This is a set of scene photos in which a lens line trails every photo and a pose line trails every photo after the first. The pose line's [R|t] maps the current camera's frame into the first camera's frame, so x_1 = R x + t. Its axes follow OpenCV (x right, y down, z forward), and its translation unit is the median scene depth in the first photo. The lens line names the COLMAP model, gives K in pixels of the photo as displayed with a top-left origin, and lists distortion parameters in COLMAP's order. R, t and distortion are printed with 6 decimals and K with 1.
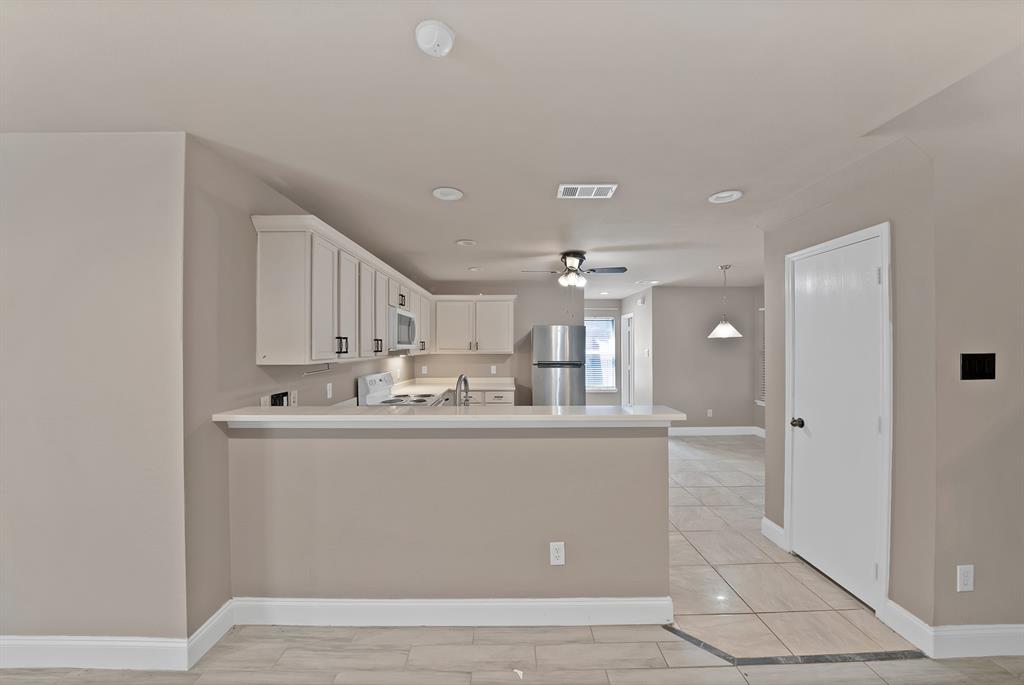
lens RADIAL K [[374.5, 0, 503.5], [0, 374.5, 341.9], [0, 0, 1]] dist [-0.022516, 0.000111]
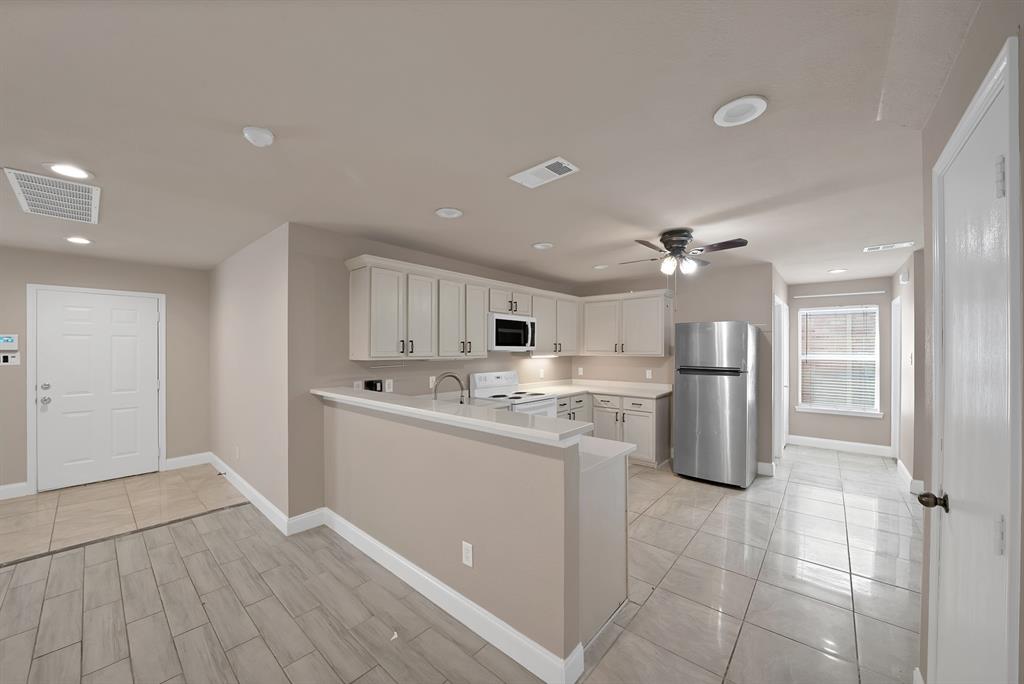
lens RADIAL K [[372.8, 0, 513.7], [0, 372.8, 345.6], [0, 0, 1]] dist [-0.025303, -0.000011]
pose [[0.755173, -0.002505, -0.655520, 0.501065], [0.005199, 0.999984, 0.002168, 0.002907], [0.655505, -0.005045, 0.755174, 0.185214]]
